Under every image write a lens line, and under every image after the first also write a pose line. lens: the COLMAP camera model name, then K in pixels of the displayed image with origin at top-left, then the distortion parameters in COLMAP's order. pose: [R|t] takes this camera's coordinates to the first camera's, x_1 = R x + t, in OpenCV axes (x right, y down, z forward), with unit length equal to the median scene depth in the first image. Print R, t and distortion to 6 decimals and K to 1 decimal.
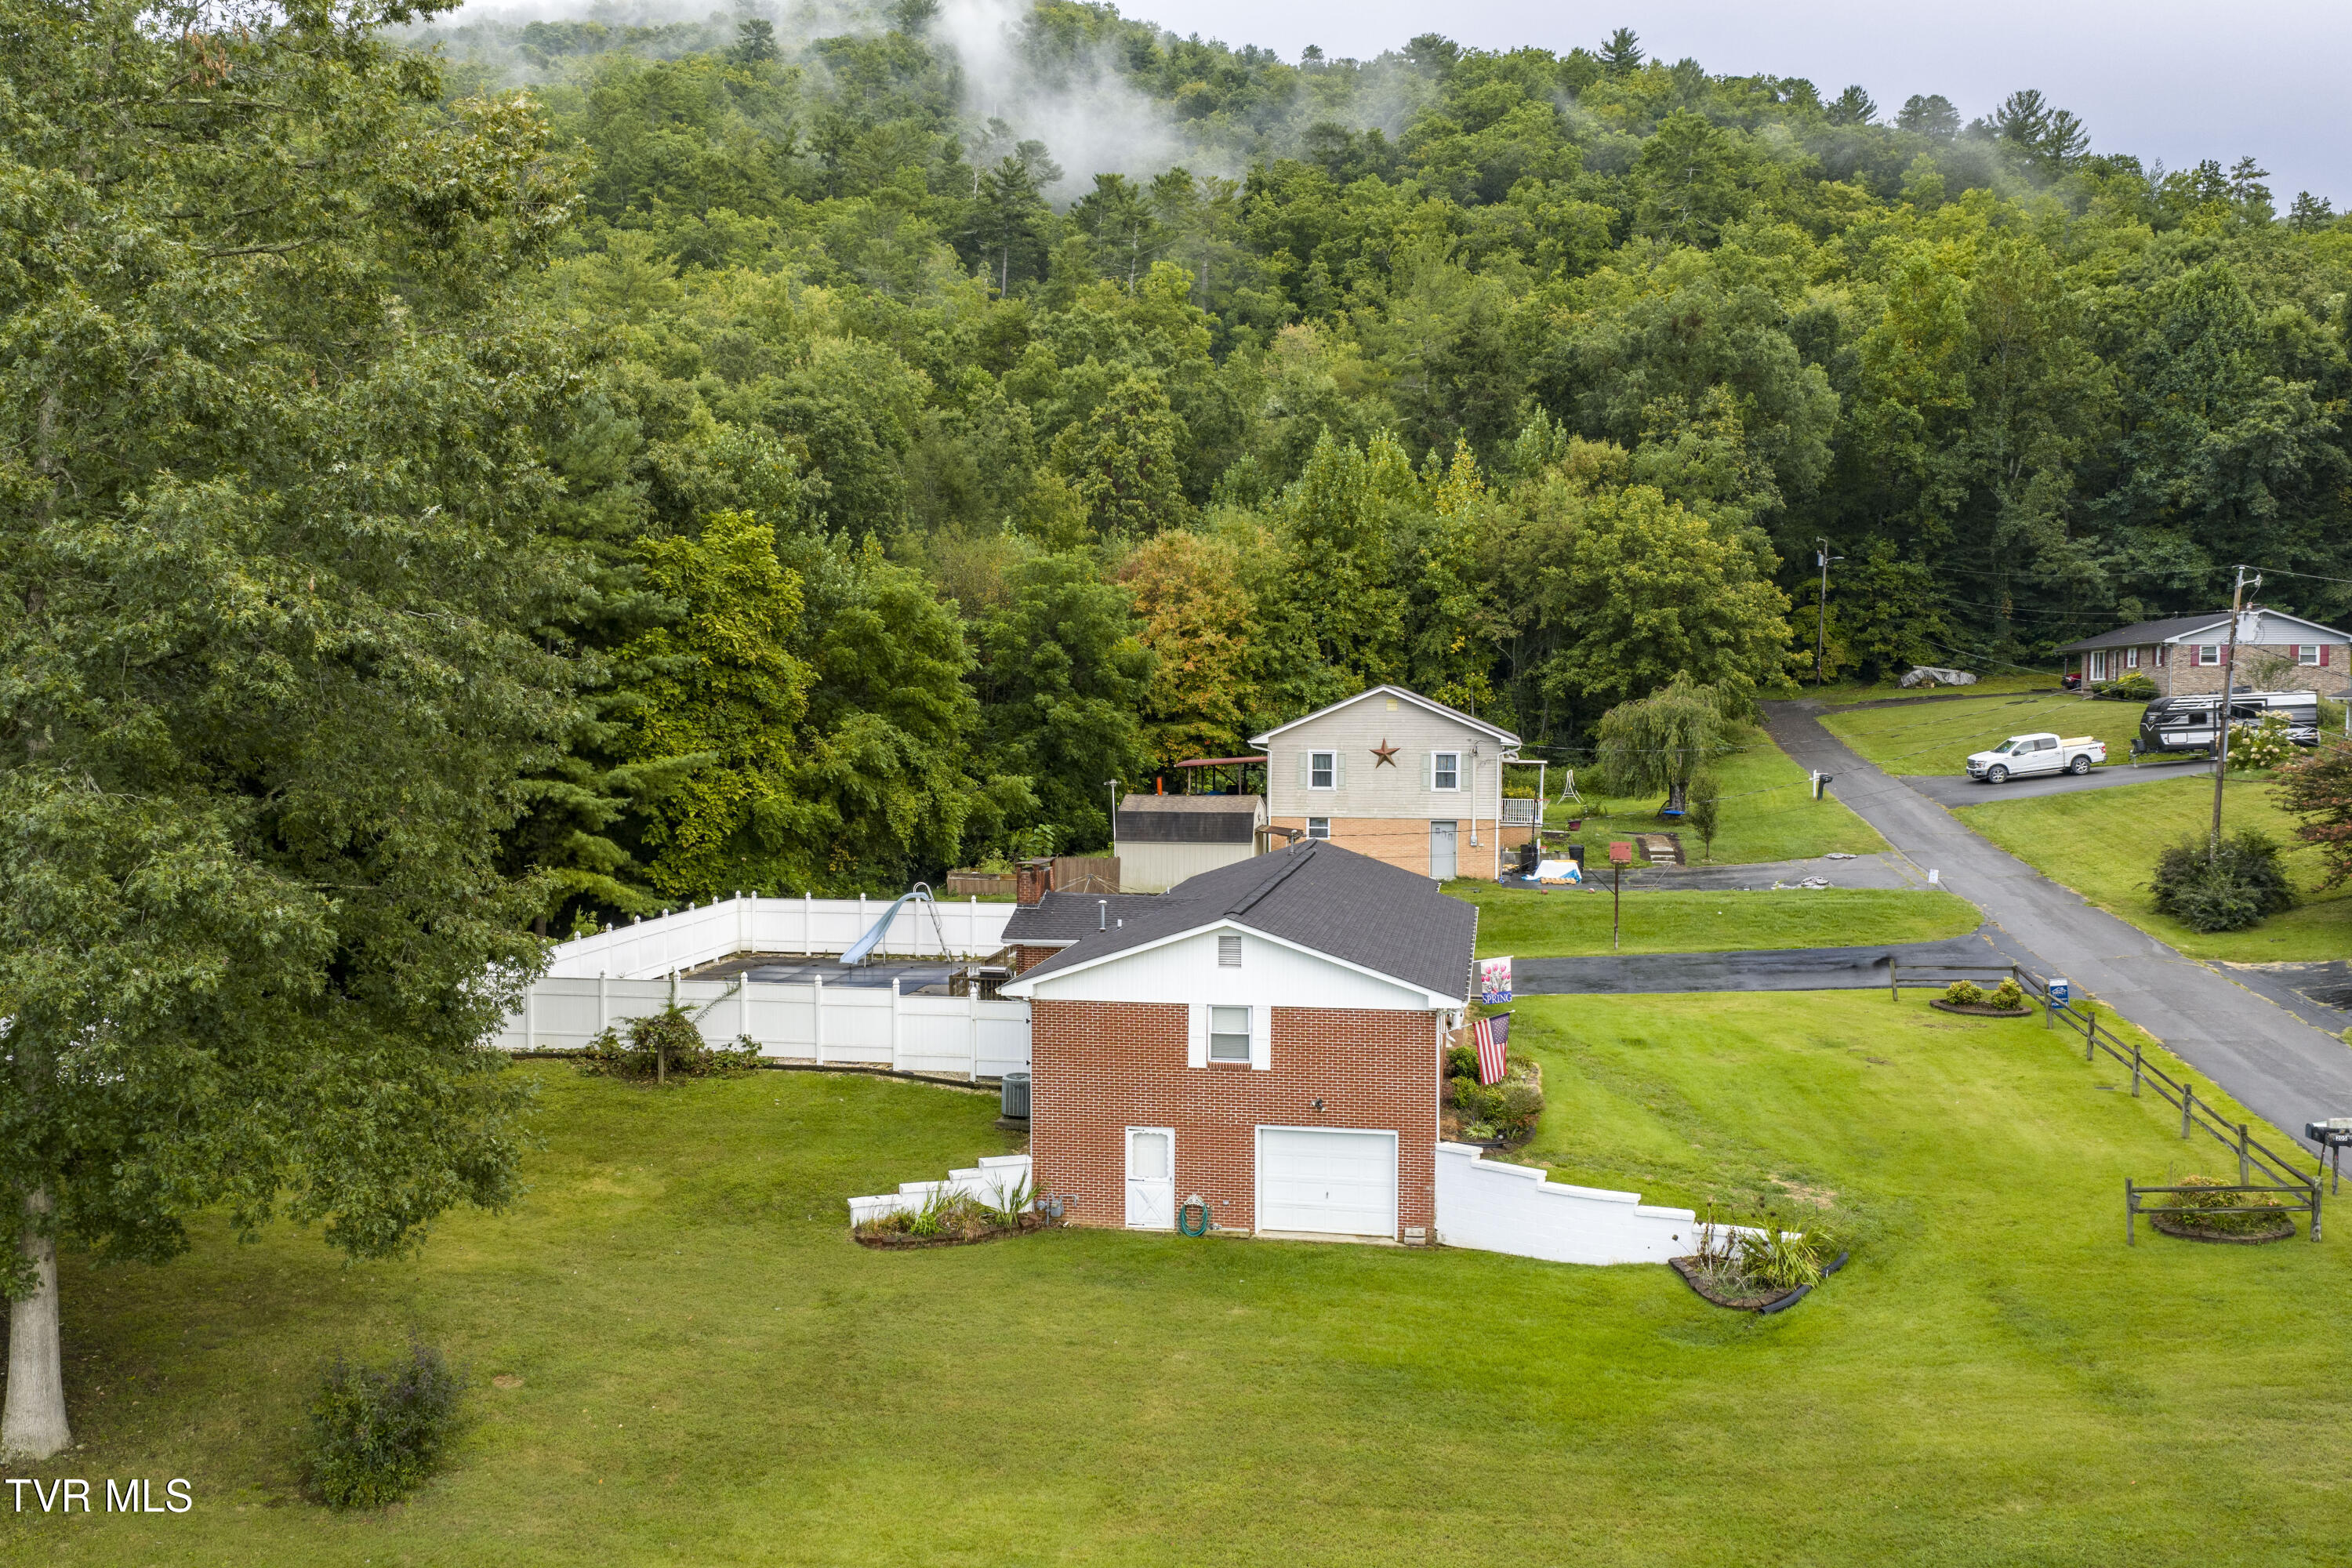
lens RADIAL K [[1932.7, 0, 1176.0], [0, 1932.7, 784.0], [0, 0, 1]] dist [0.054445, -0.135253]
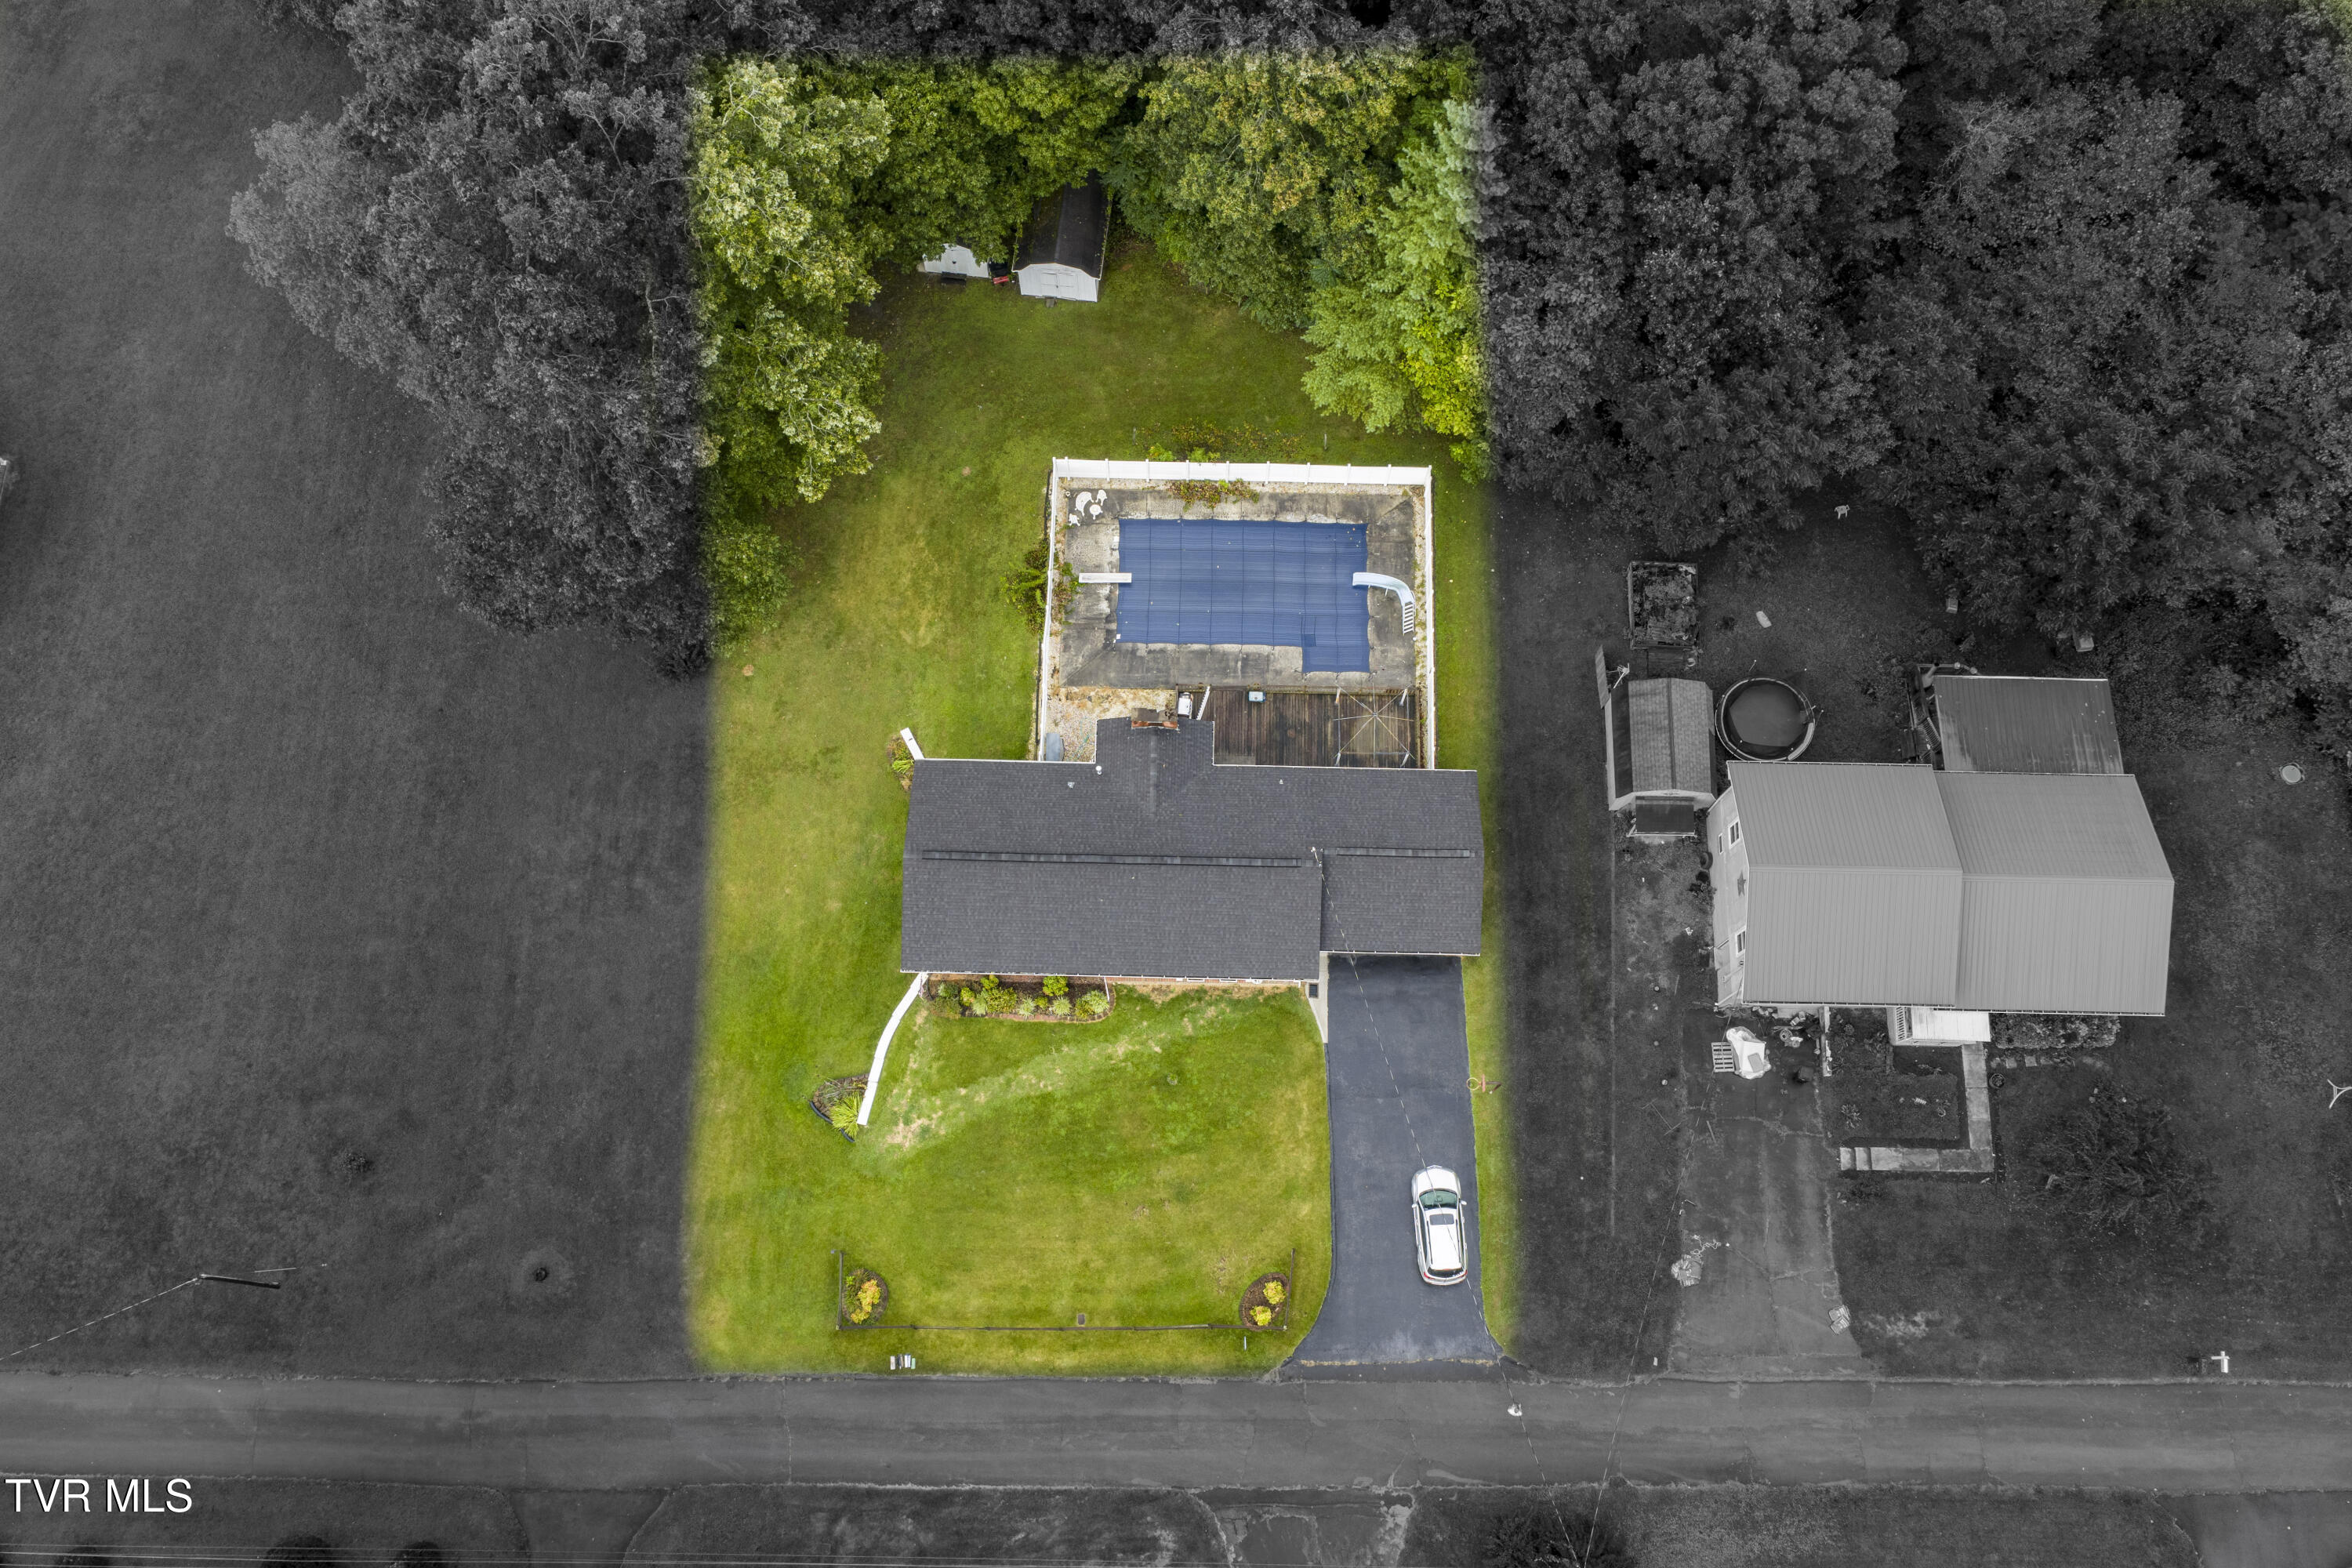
lens RADIAL K [[1918.5, 0, 1176.0], [0, 1918.5, 784.0], [0, 0, 1]] dist [0.003796, 0.001535]
pose [[0.140664, 0.953415, -0.266859, 0.298224], [-0.048405, 0.275840, 0.959984, -1.065222], [0.988873, -0.122118, 0.084951, 0.604977]]
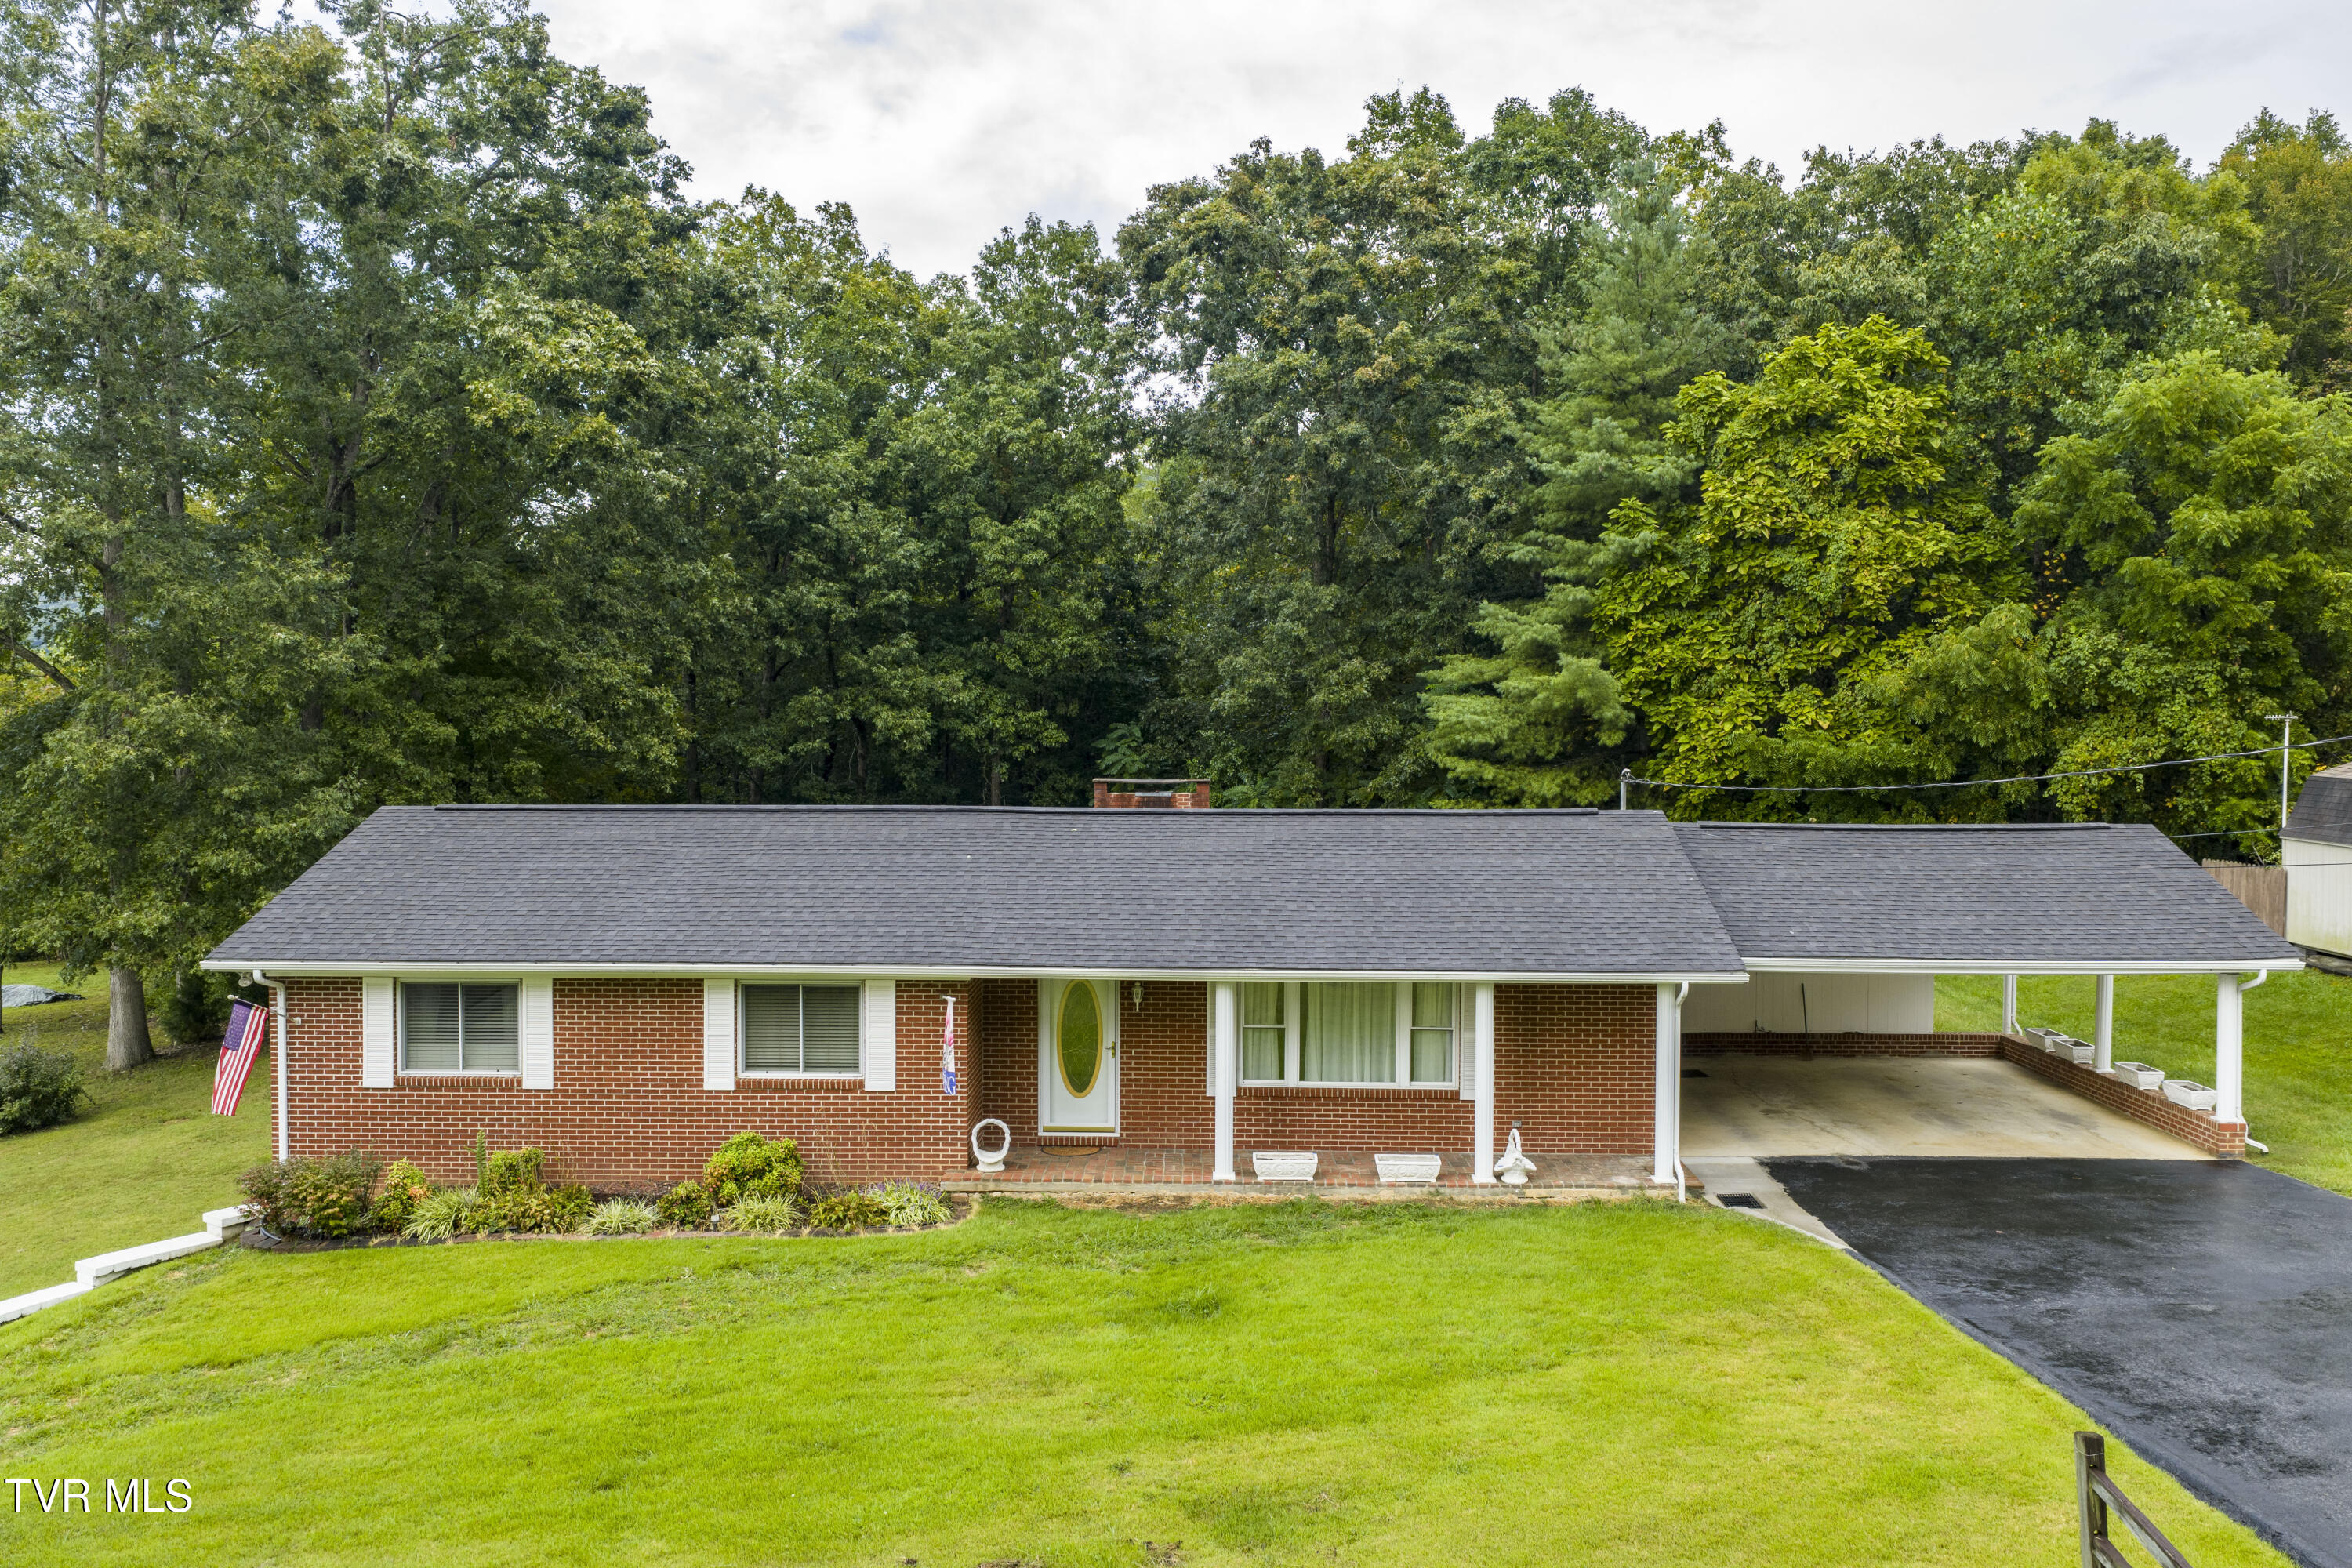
lens RADIAL K [[1932.7, 0, 1176.0], [0, 1932.7, 784.0], [0, 0, 1]] dist [0.054445, -0.135253]
pose [[0.131657, 0.036456, -0.990625, 0.410187], [-0.046053, 0.998469, 0.030624, 0.013795], [0.990225, 0.041589, 0.133134, 0.639643]]
